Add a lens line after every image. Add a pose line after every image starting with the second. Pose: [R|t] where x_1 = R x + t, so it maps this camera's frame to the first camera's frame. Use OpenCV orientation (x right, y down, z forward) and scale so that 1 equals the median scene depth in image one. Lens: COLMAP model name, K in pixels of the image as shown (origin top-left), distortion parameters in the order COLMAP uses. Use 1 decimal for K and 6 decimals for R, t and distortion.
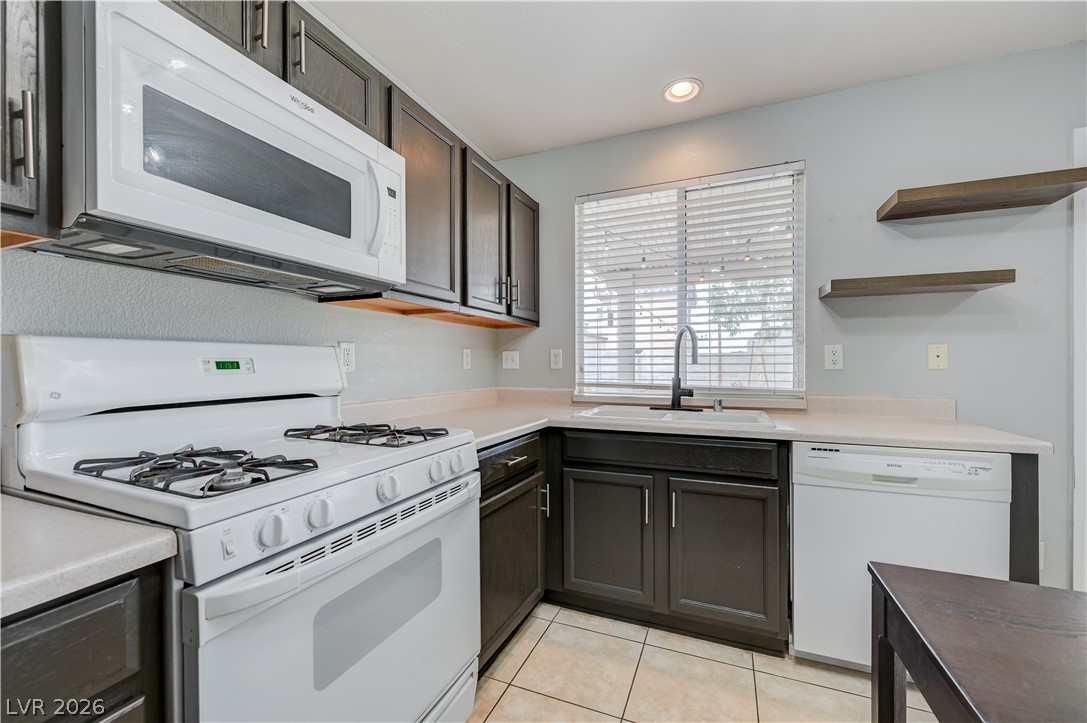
lens RADIAL K [[432.5, 0, 542.2], [0, 432.5, 352.3], [0, 0, 1]] dist [0.000456, 0.000697]
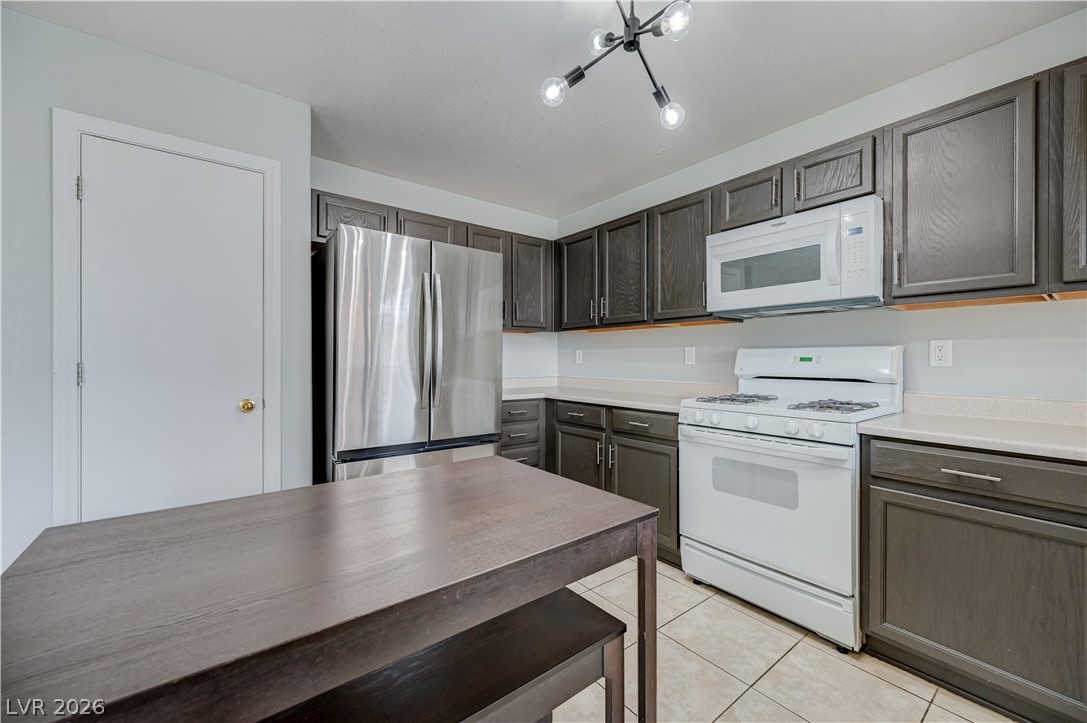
lens RADIAL K [[432.5, 0, 543.3], [0, 432.5, 354.0], [0, 0, 1]] dist [0.000456, 0.000697]
pose [[-0.497542, 0.007349, -0.867409, 1.498379], [0.030002, 0.999512, -0.008741, -0.012136], [0.866921, -0.030373, -0.497519, 0.961726]]
